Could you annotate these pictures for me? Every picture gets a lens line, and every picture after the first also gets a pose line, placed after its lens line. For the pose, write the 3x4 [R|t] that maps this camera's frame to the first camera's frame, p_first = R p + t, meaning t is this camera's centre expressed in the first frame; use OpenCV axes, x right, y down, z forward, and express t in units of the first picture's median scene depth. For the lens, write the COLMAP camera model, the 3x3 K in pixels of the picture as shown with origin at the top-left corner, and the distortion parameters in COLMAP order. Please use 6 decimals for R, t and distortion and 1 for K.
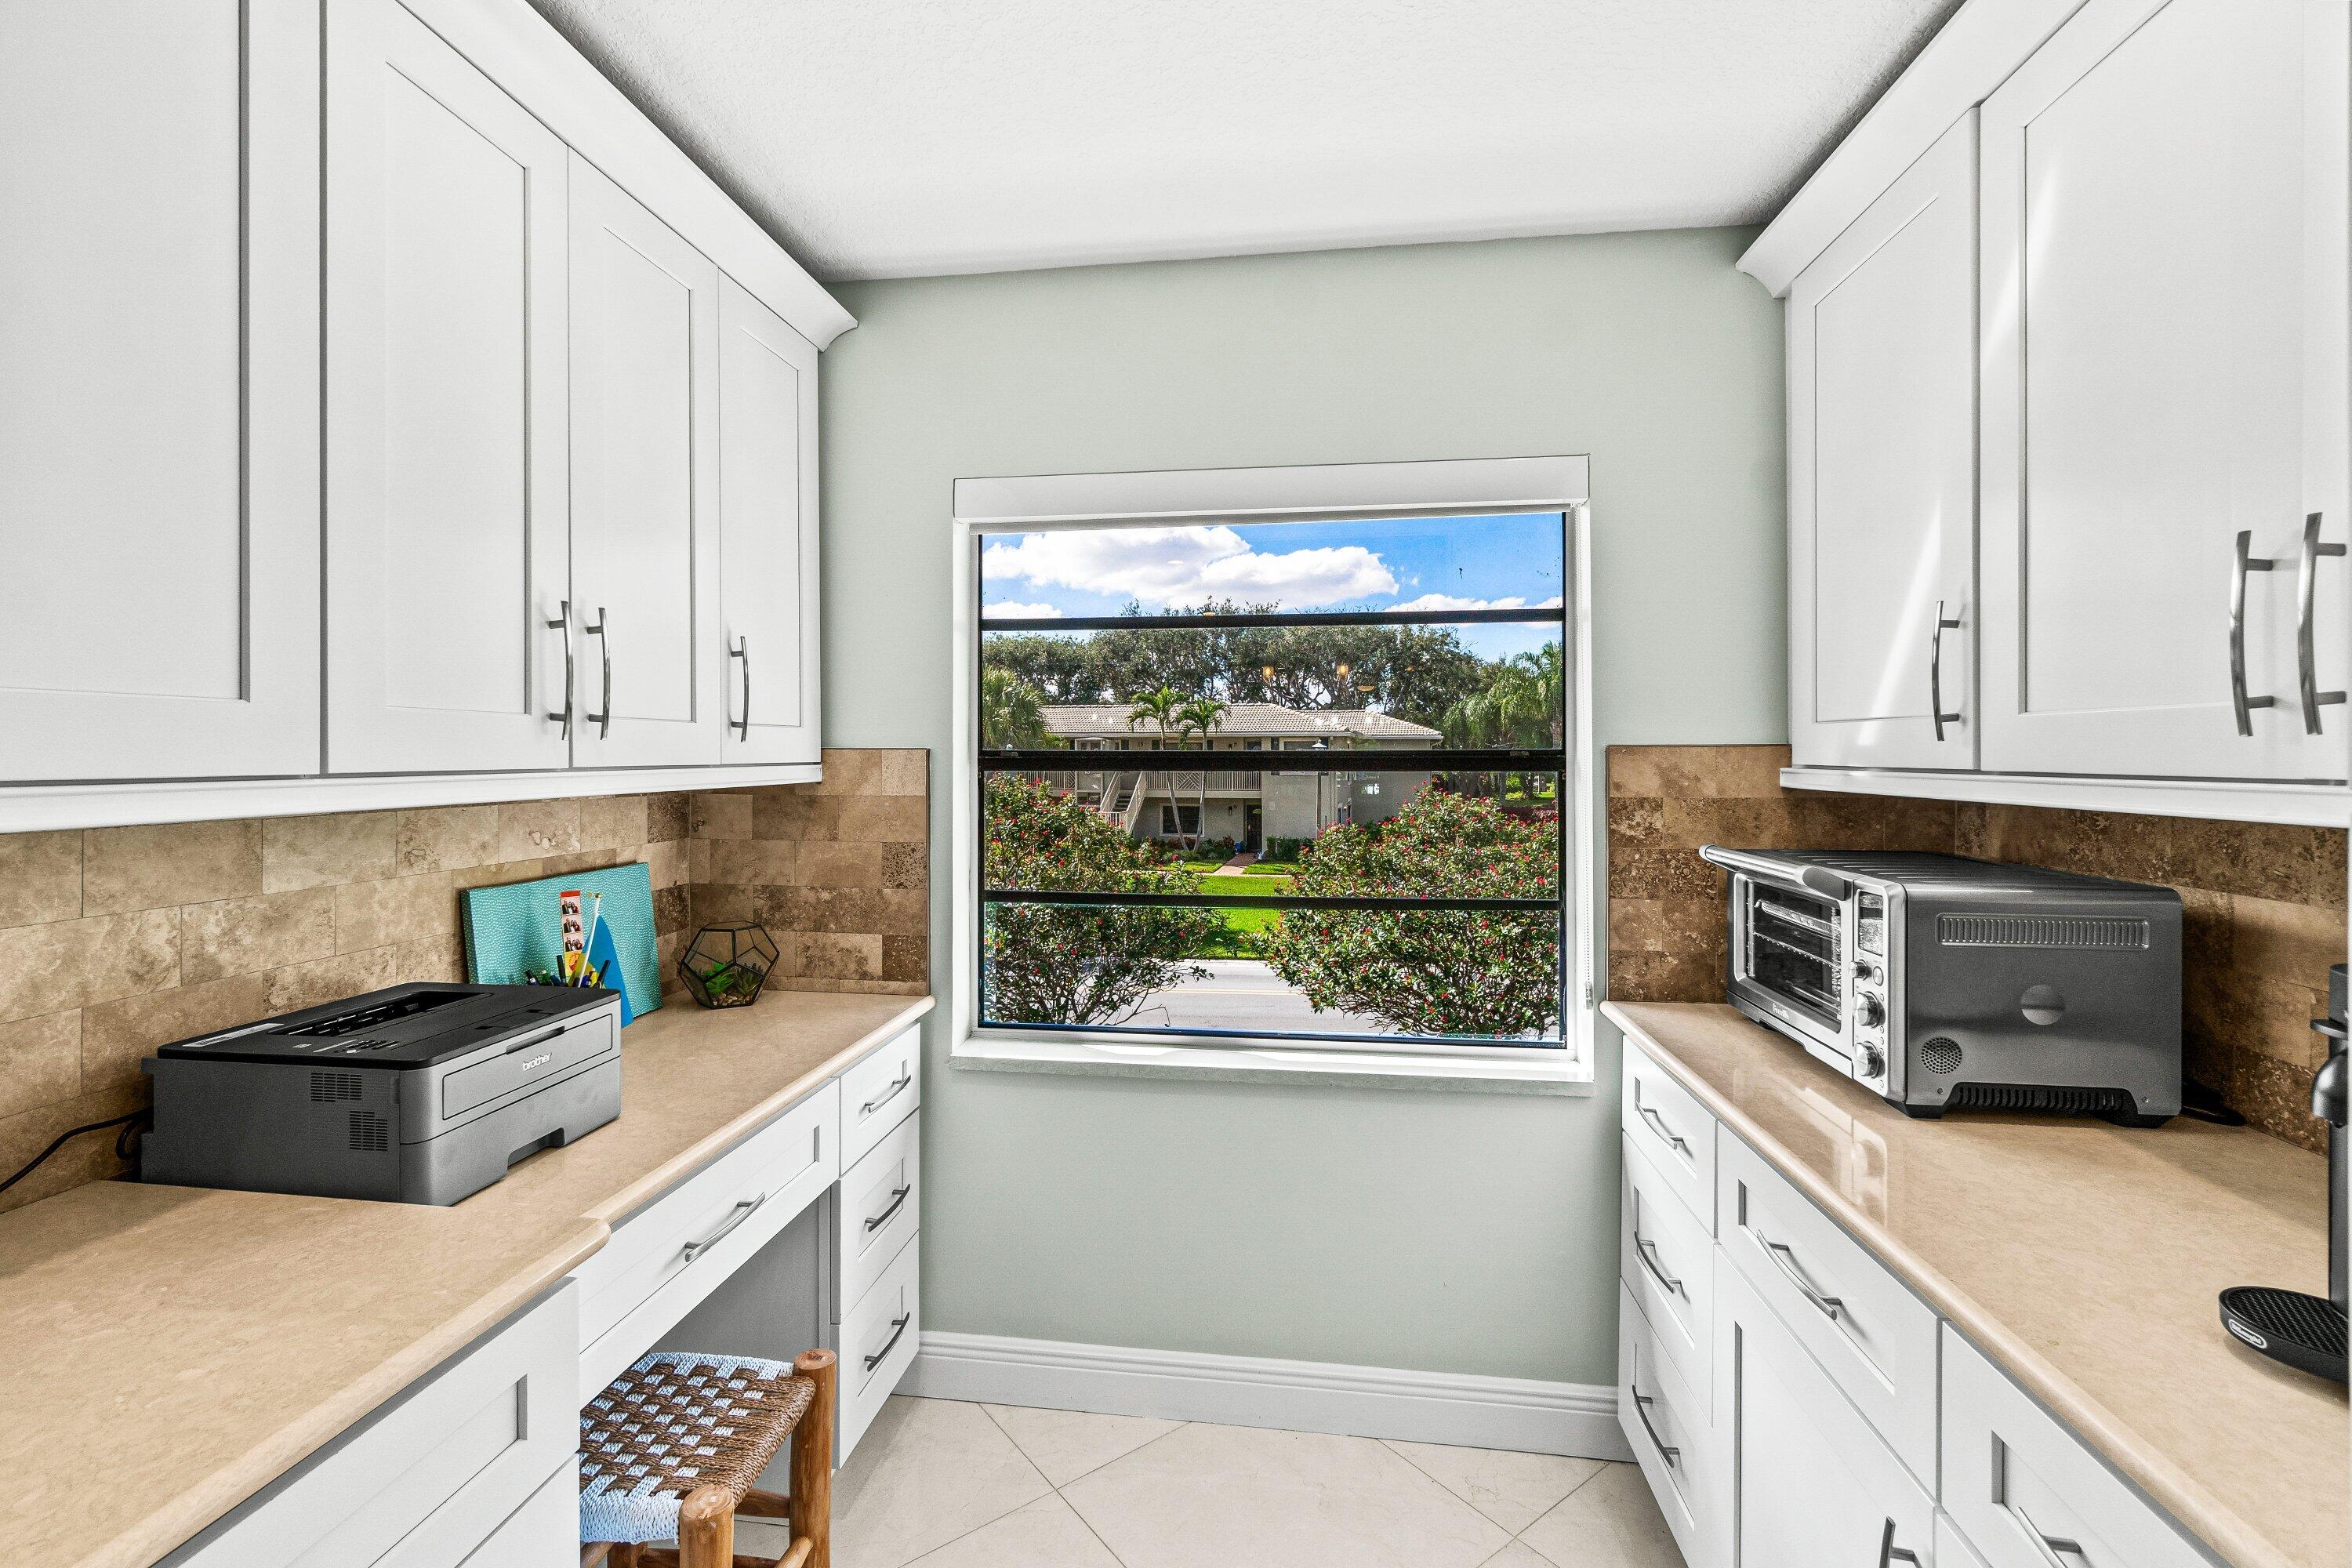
lens RADIAL K [[1003.3, 0, 1171.5], [0, 1003.3, 769.0], [0, 0, 1]] dist [-0.001897, 0.000165]
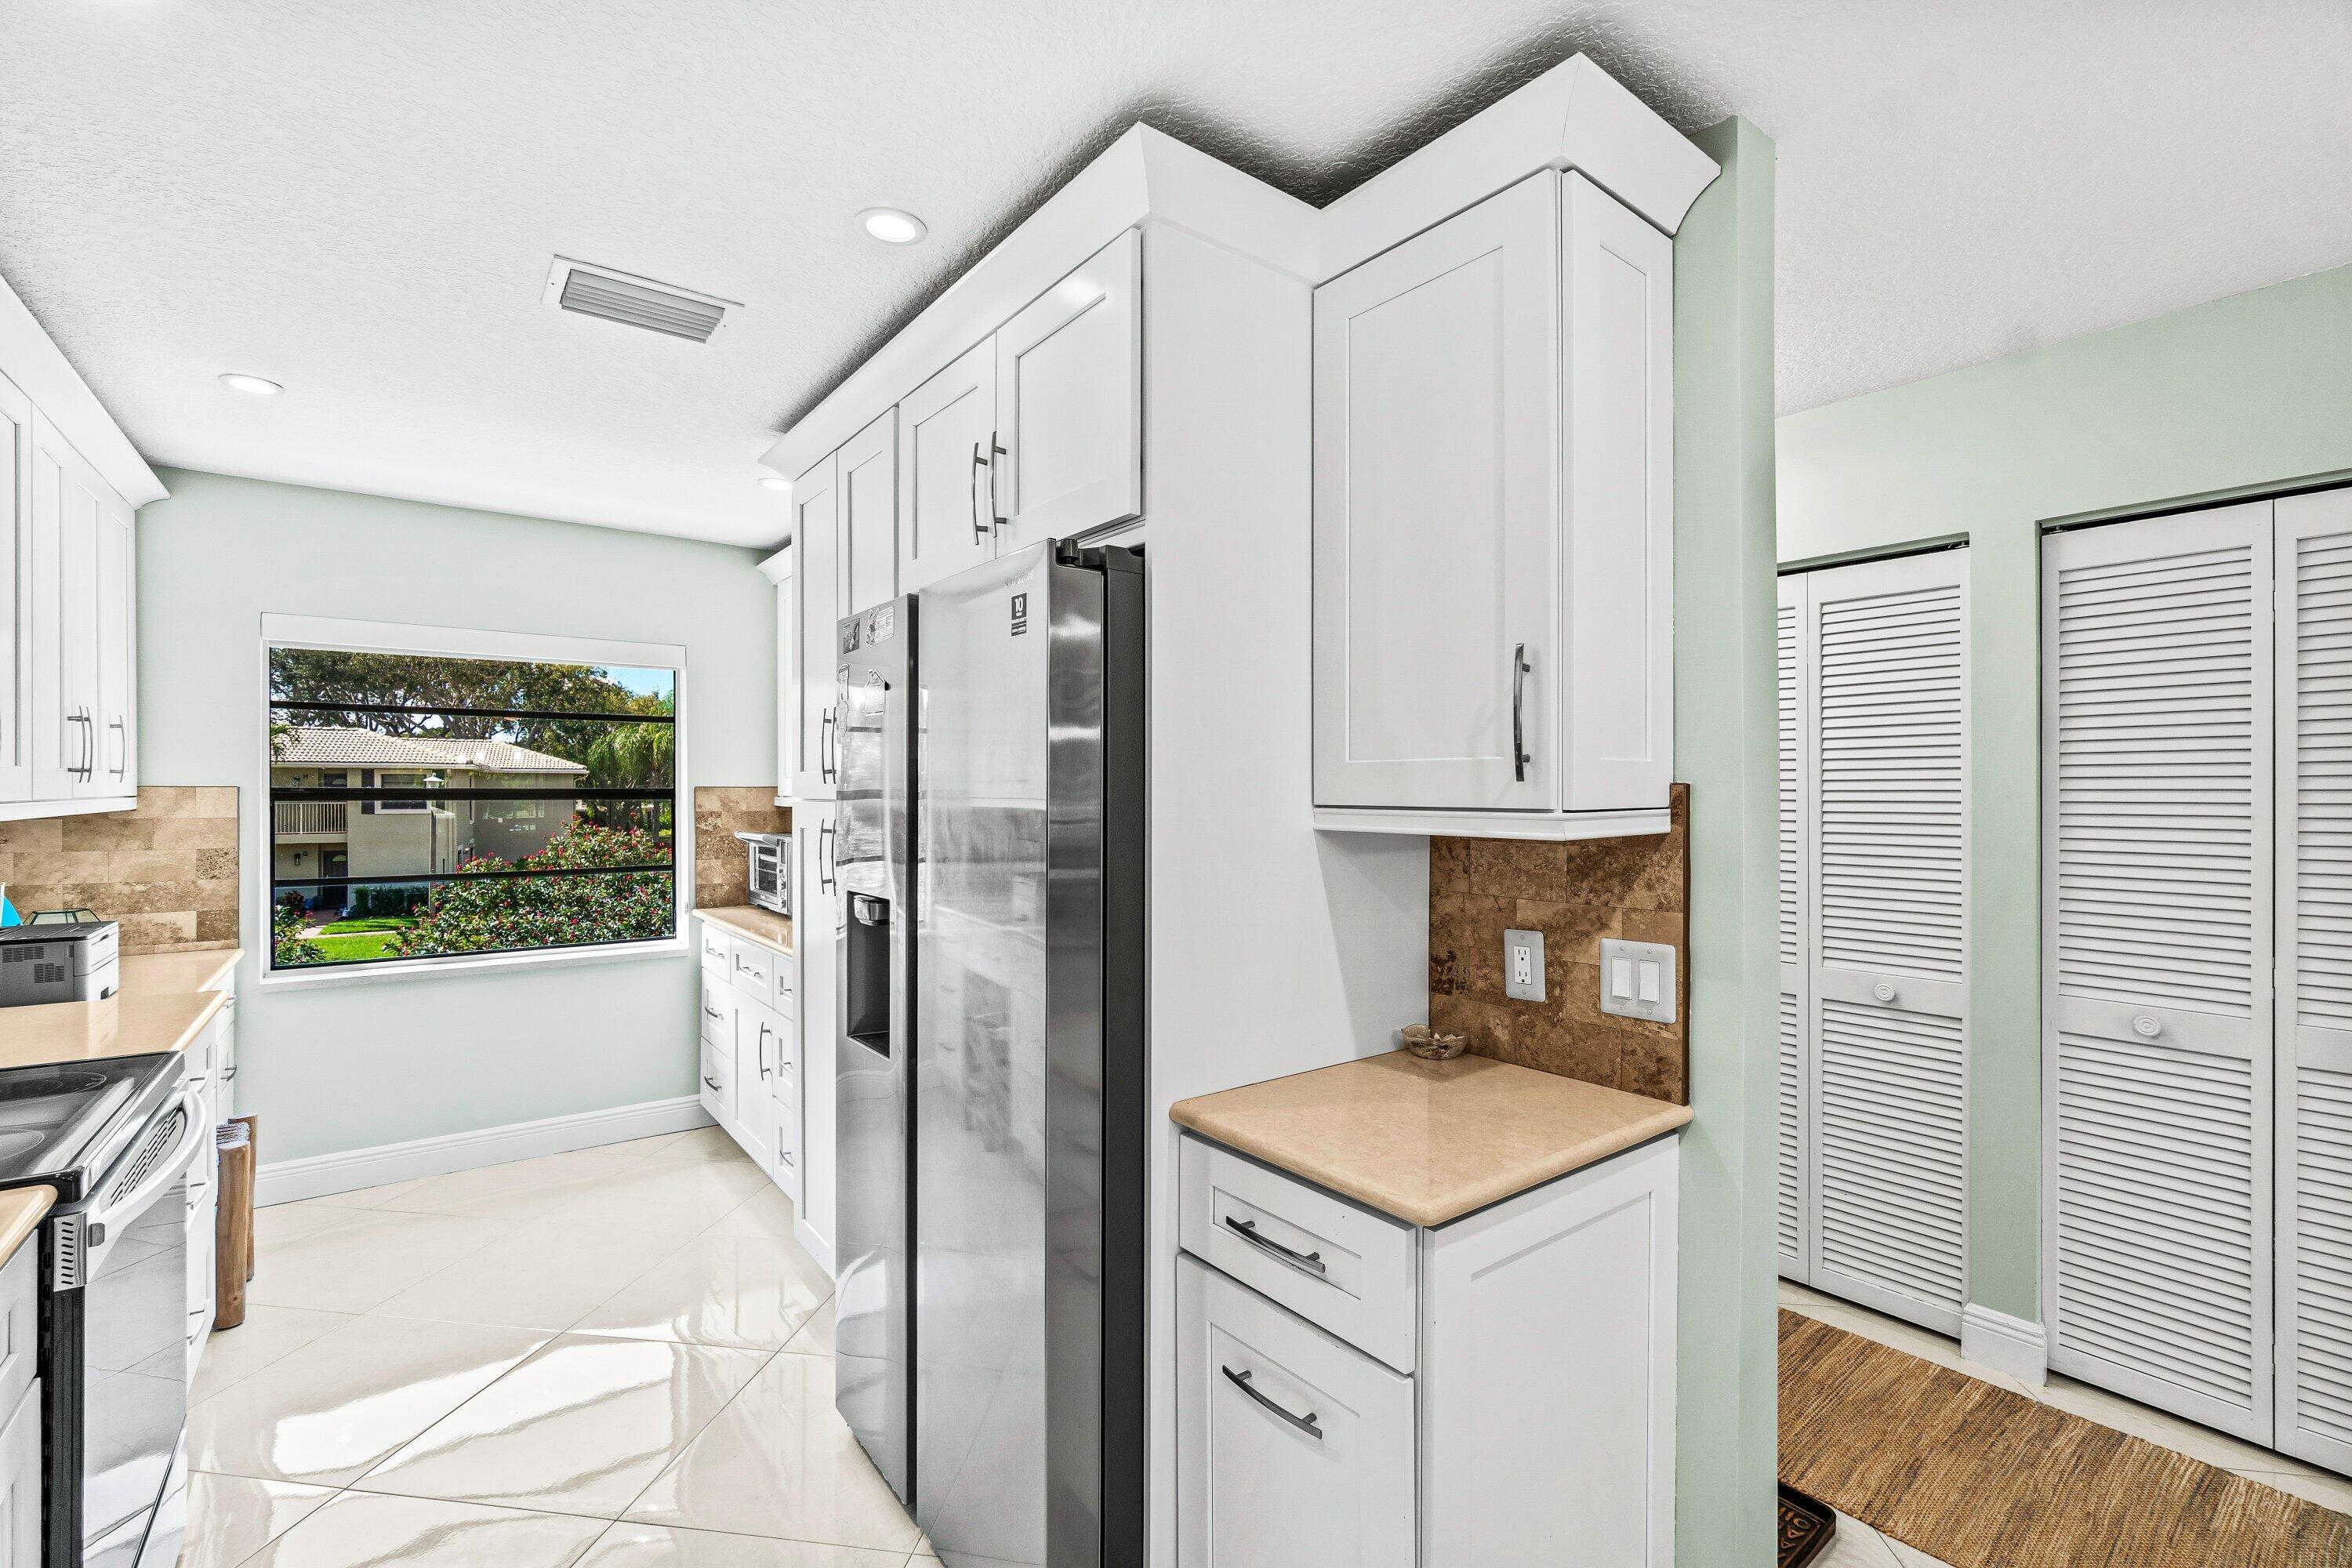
lens RADIAL K [[1011.0, 0, 1168.0], [0, 1011.0, 786.7], [0, 0, 1]] dist [-0.003387, 0.000037]
pose [[0.705926, 0.004496, 0.708271, -0.327947], [0.008278, 0.999859, -0.014599, 0.013798], [-0.708237, 0.016169, 0.705790, -1.074311]]
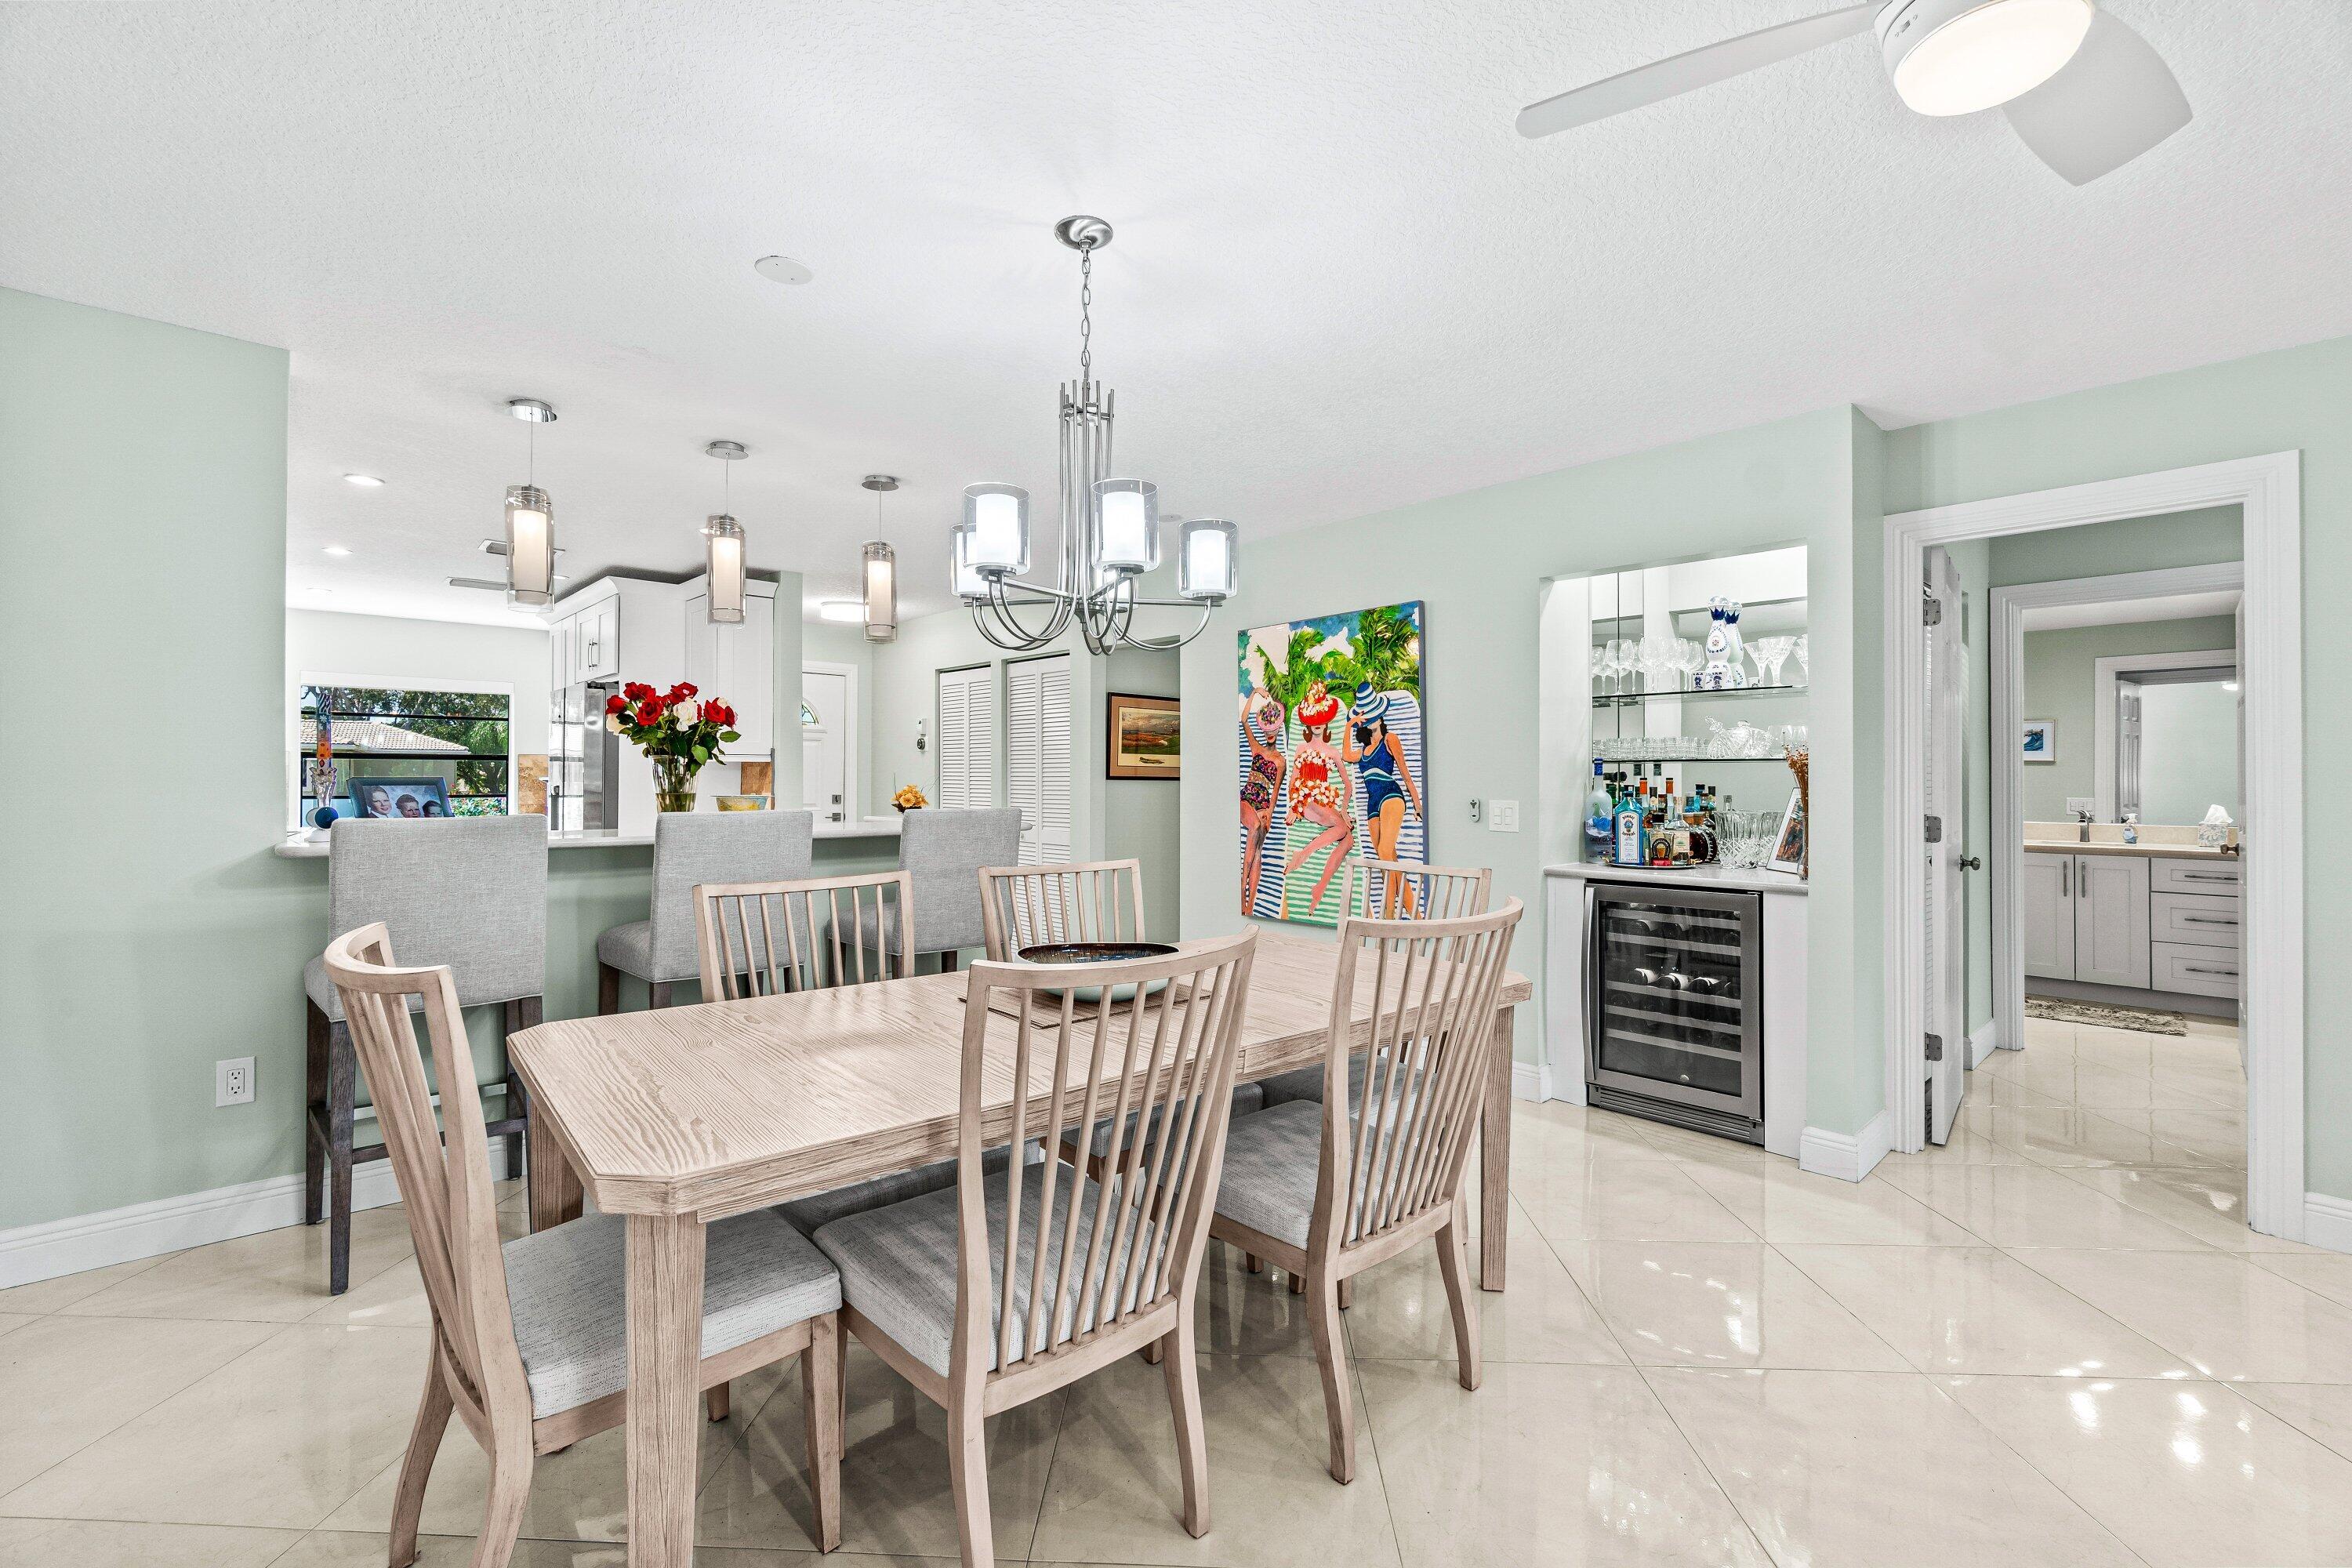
lens RADIAL K [[1019.2, 0, 1175.1], [0, 1019.2, 769.2], [0, 0, 1]] dist [-0.000289, -0.000214]
pose [[0.645126, 0.010904, 0.763999, -0.909073], [0.004875, 0.999819, -0.018386, 0.113566], [-0.764061, 0.015586, 0.644956, -3.347005]]
